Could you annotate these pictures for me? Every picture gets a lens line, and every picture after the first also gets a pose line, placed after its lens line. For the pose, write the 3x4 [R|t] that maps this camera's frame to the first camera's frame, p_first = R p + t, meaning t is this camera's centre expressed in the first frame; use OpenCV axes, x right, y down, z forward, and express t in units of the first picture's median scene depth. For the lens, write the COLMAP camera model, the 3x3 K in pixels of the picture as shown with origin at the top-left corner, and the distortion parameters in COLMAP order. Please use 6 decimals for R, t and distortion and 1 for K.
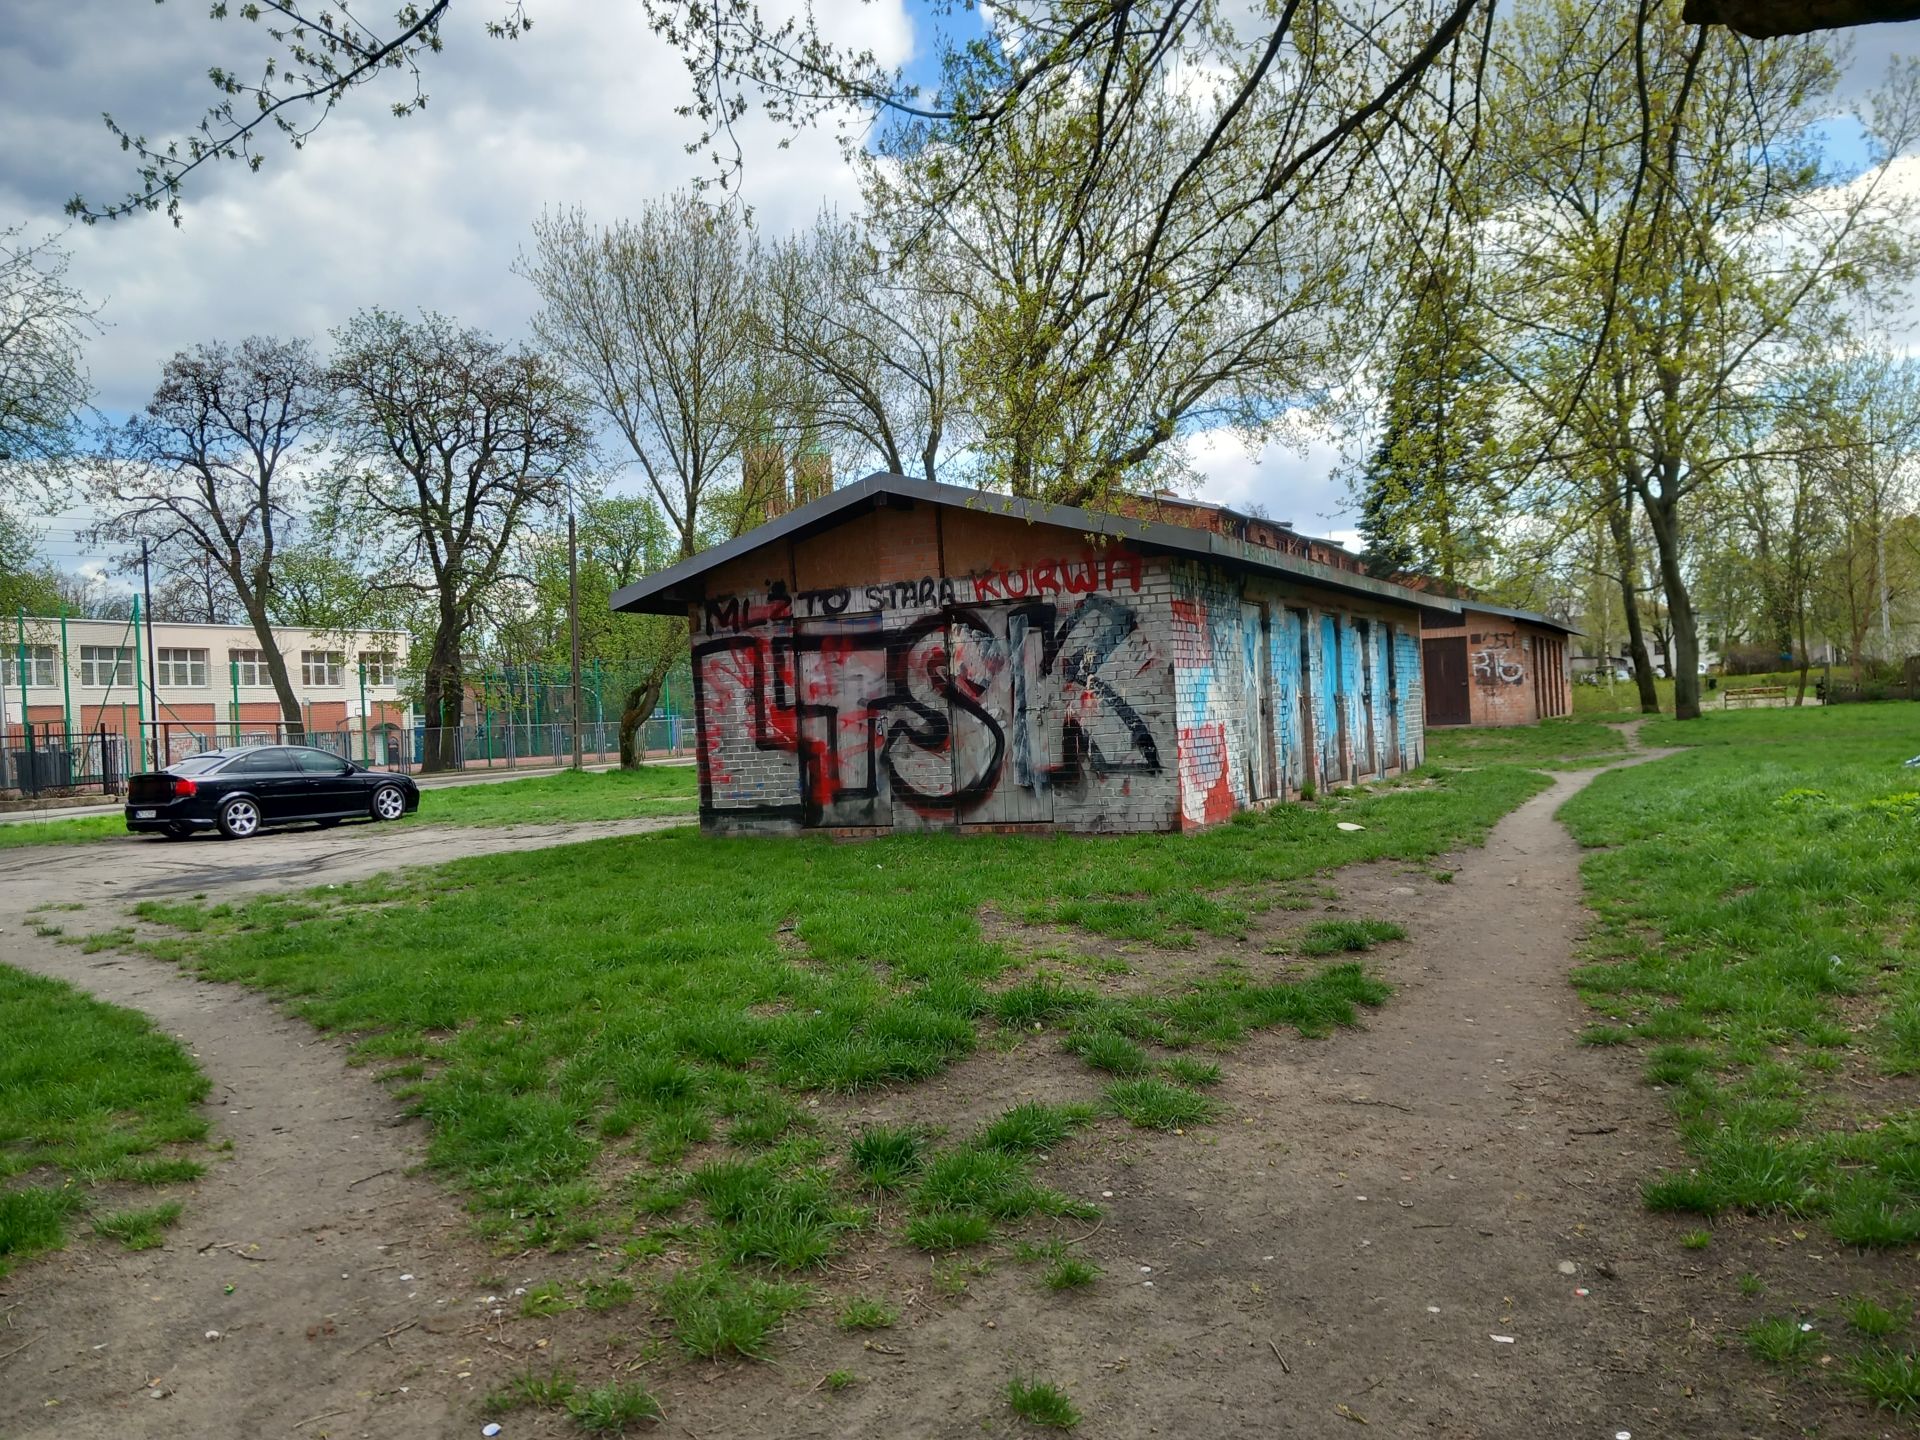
lens RADIAL K [[1500.7, 0, 960.0], [0, 1500.7, 720.0], [0, 0, 1]] dist [-0.002364, -0.001950]
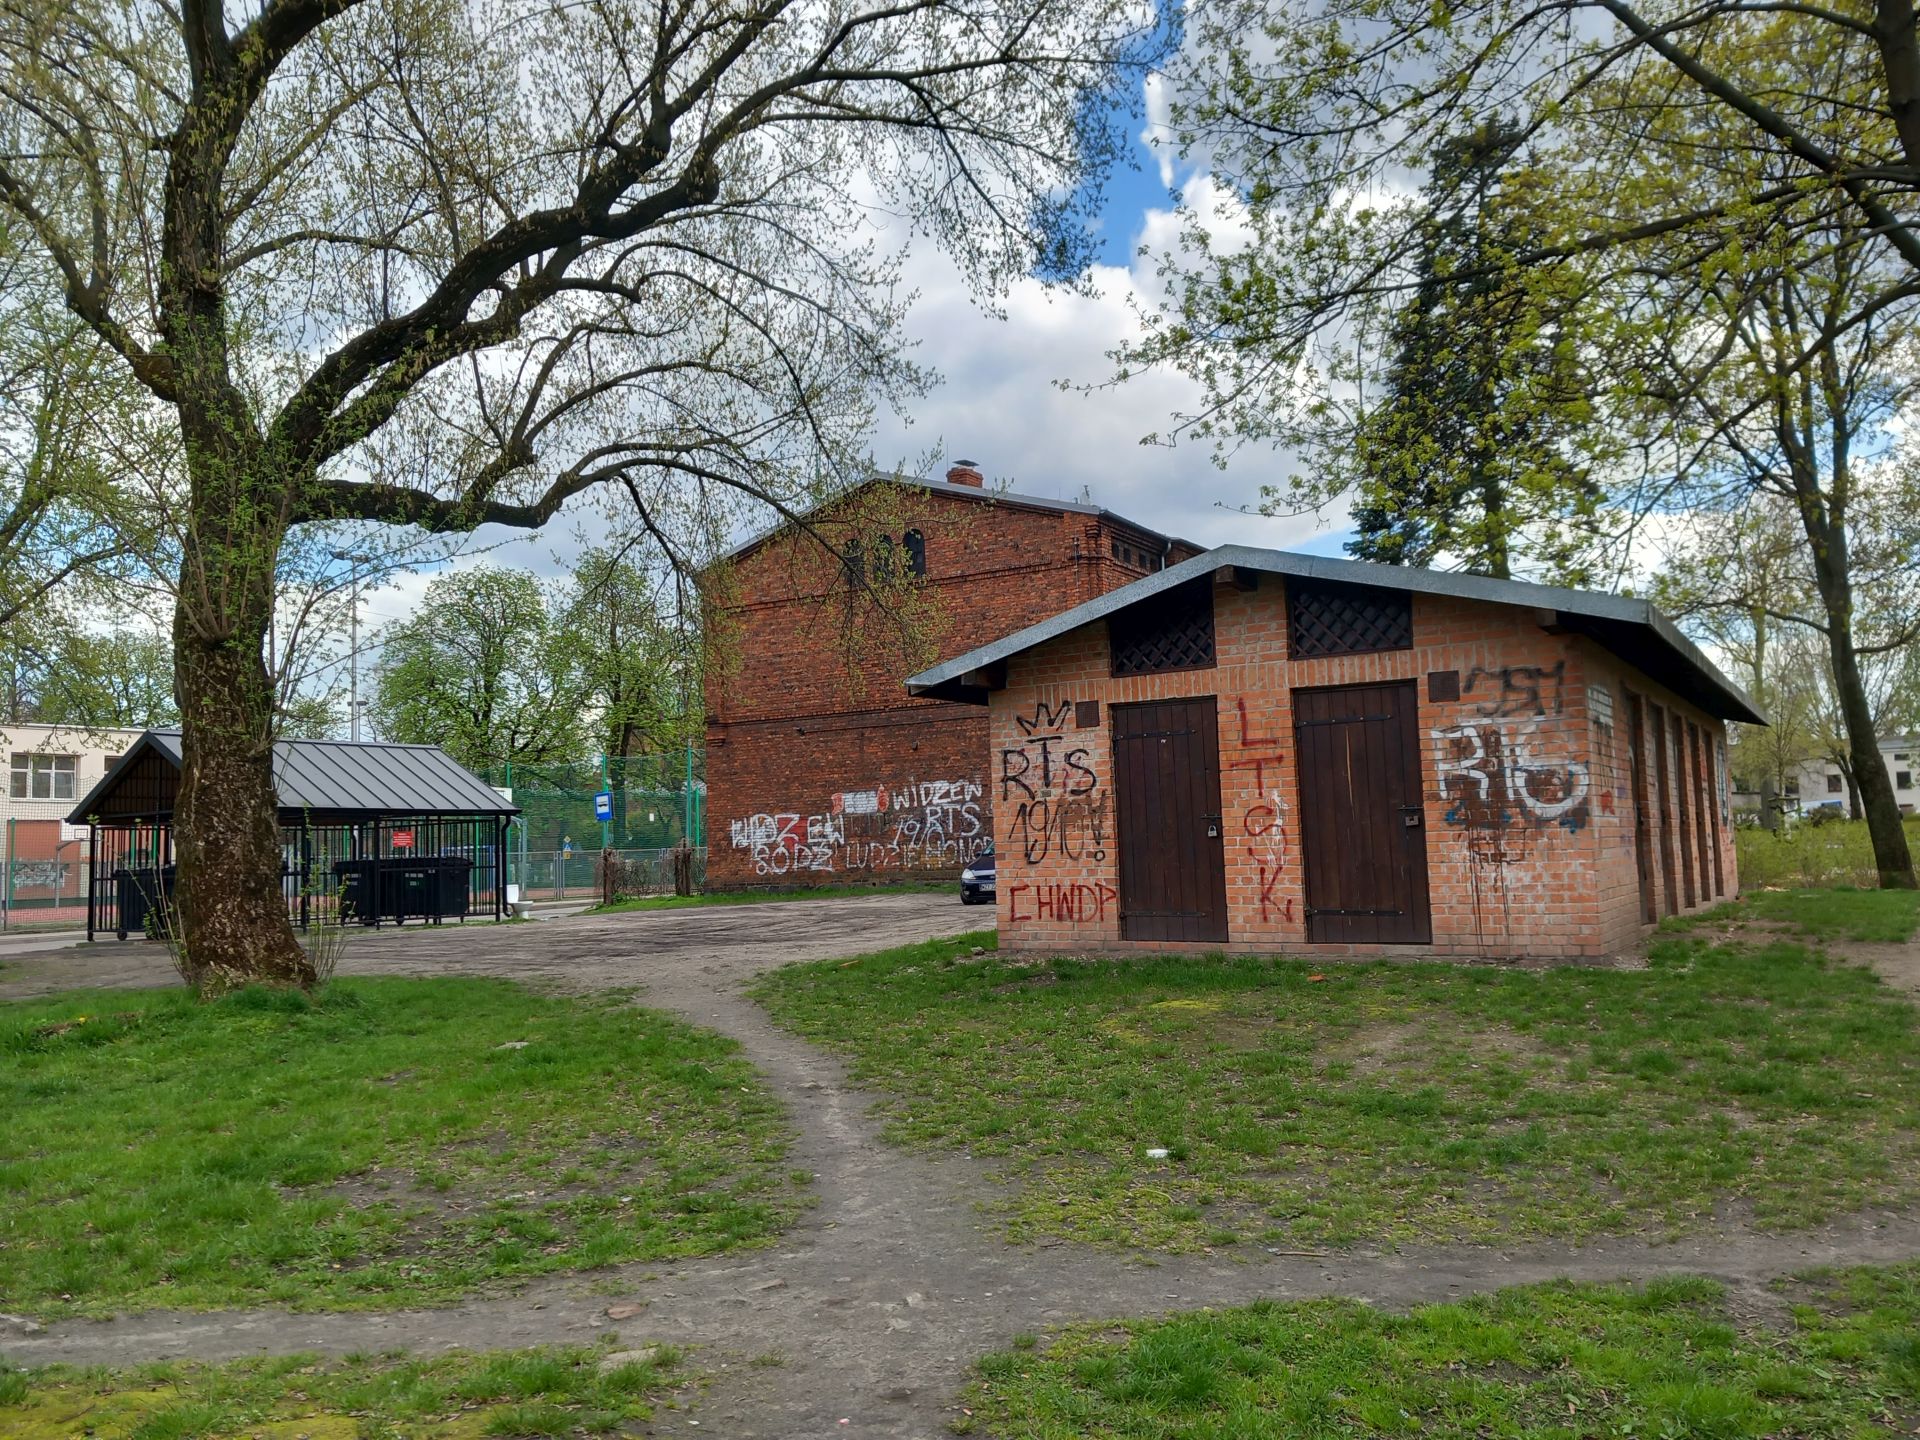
lens RADIAL K [[1500.7, 0, 960.0], [0, 1500.7, 720.0], [0, 0, 1]] dist [-0.002364, -0.001950]
pose [[0.996529, 0.012757, -0.082258, 0.263663], [-0.019821, 0.996129, -0.085644, -0.016195], [0.080847, 0.086977, 0.992924, 0.661235]]
